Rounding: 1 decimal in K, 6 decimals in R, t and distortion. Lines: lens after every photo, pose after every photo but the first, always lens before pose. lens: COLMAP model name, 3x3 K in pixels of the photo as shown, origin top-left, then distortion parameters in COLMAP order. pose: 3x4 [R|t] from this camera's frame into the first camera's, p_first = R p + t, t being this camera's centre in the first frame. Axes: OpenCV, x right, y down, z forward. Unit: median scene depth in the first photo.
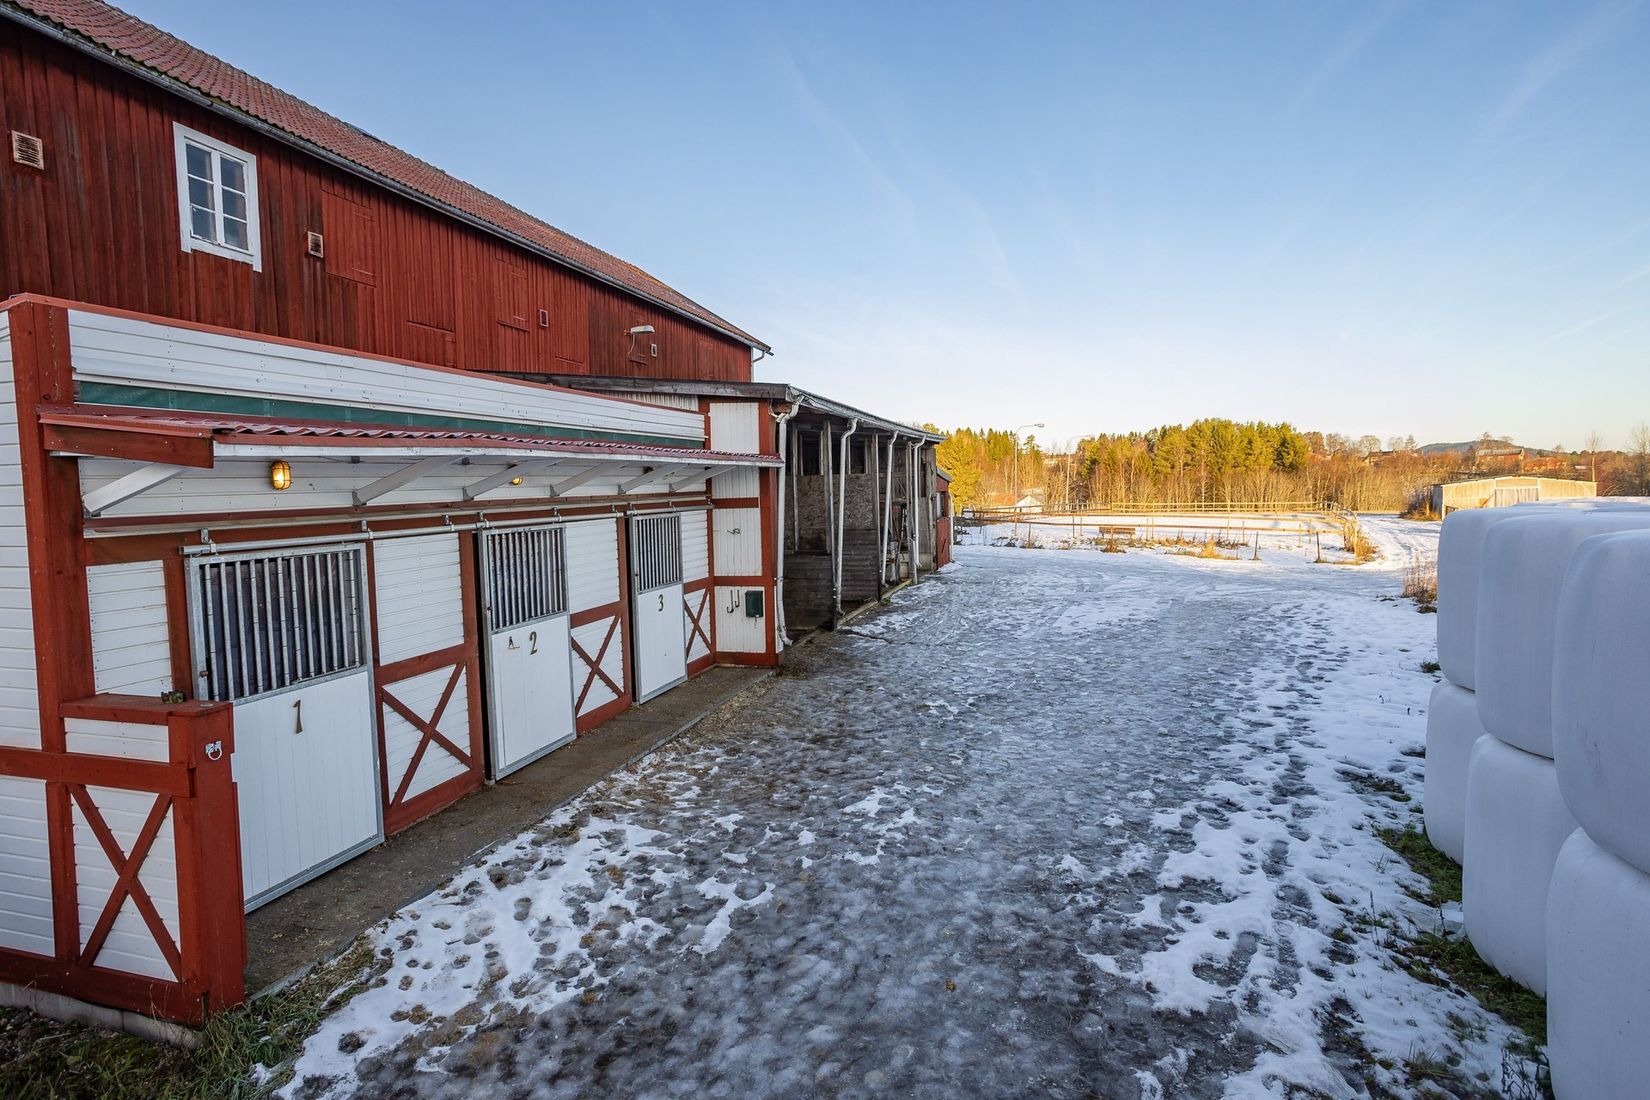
lens RADIAL K [[839.4, 0, 814.9], [0, 839.4, 537.5], [0, 0, 1]] dist [-0.049956, 0.031645]
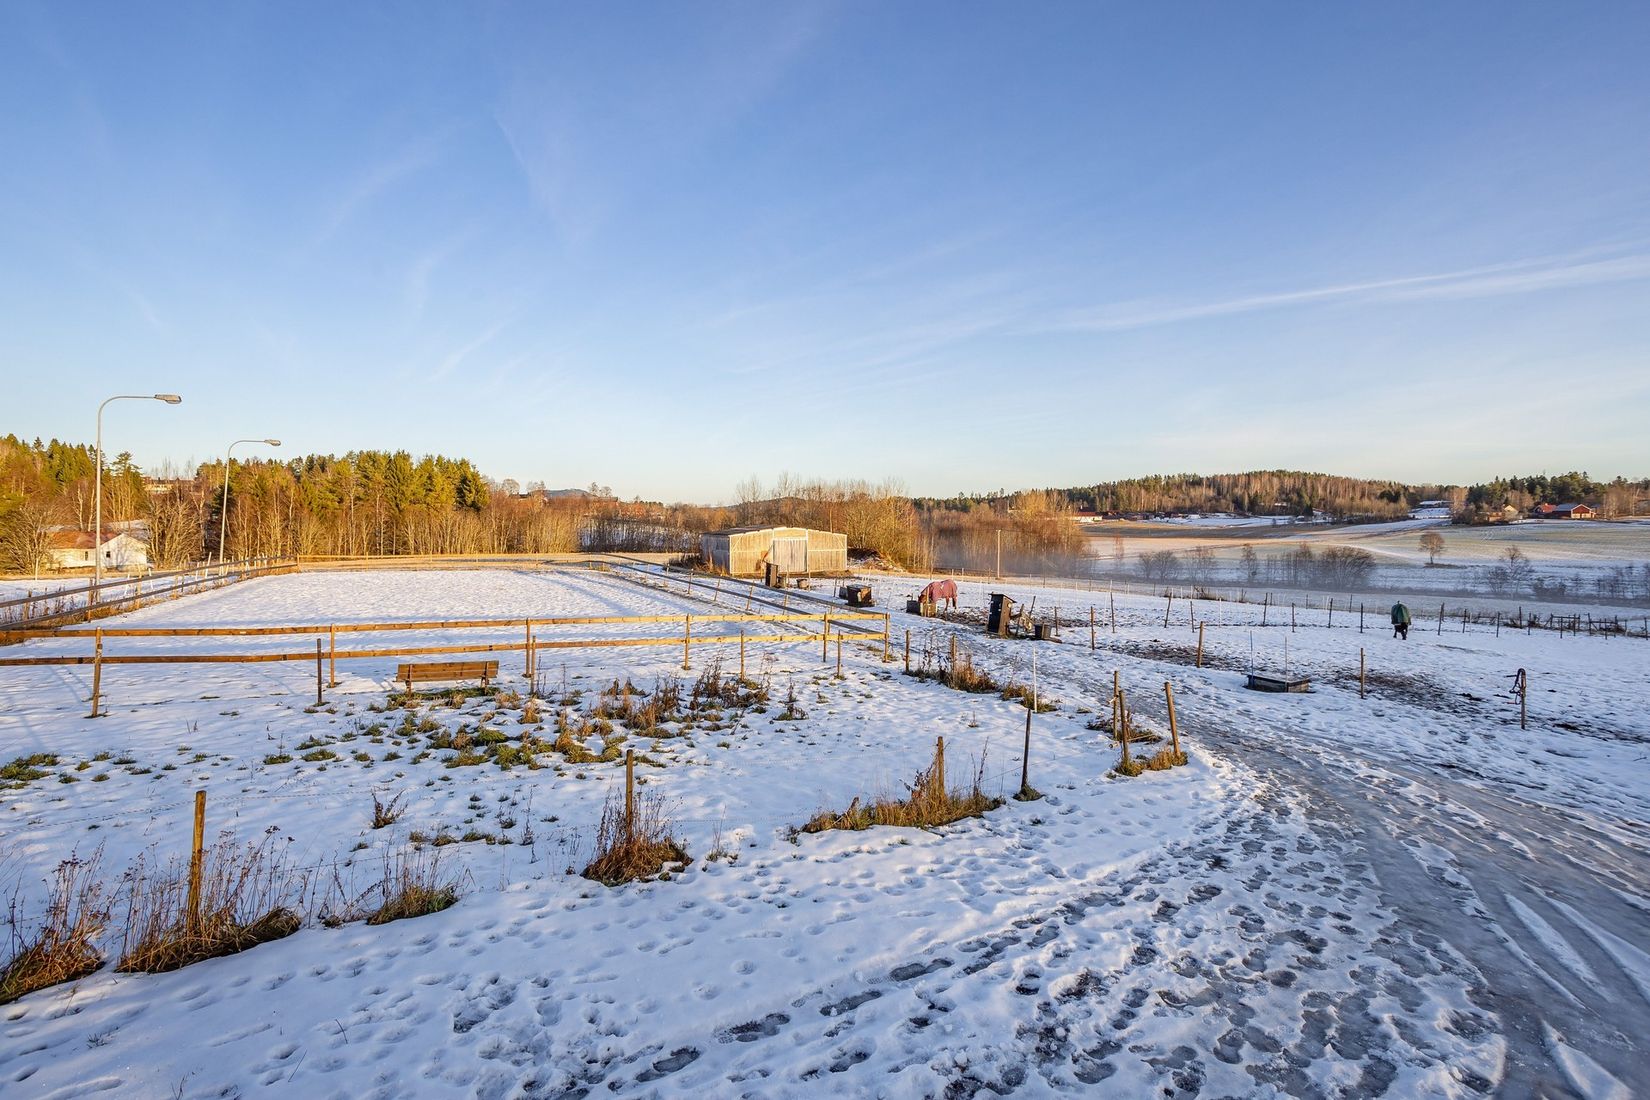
lens RADIAL K [[839.4, 0, 814.9], [0, 839.4, 537.5], [0, 0, 1]] dist [-0.049956, 0.031645]
pose [[0.580396, 0.005953, 0.814313, 0.062394], [0.029792, 0.999149, -0.028539, -0.021869], [-0.813790, 0.040824, 0.579724, 0.270491]]
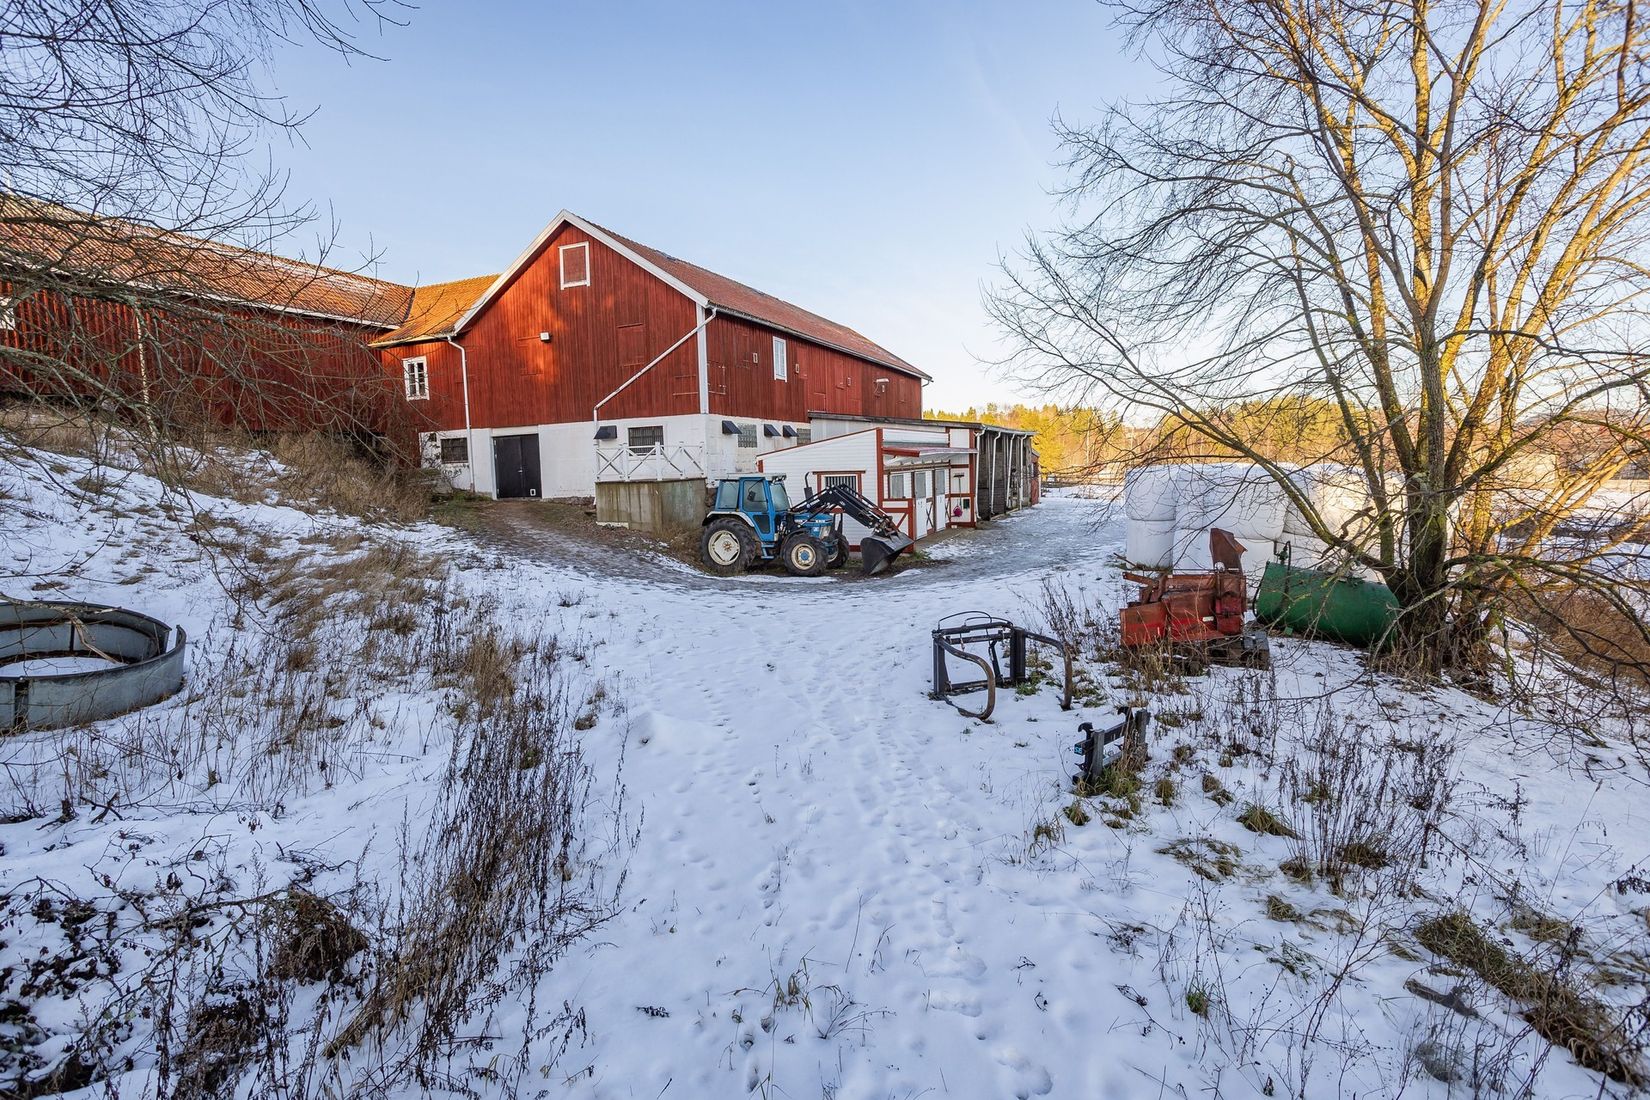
lens RADIAL K [[839.4, 0, 814.9], [0, 839.4, 537.5], [0, 0, 1]] dist [-0.049956, 0.031645]
pose [[0.995157, 0.004010, -0.098214, -0.110201], [-0.000890, 0.999494, 0.031787, 0.038654], [0.098291, -0.031545, 0.994658, -0.655502]]
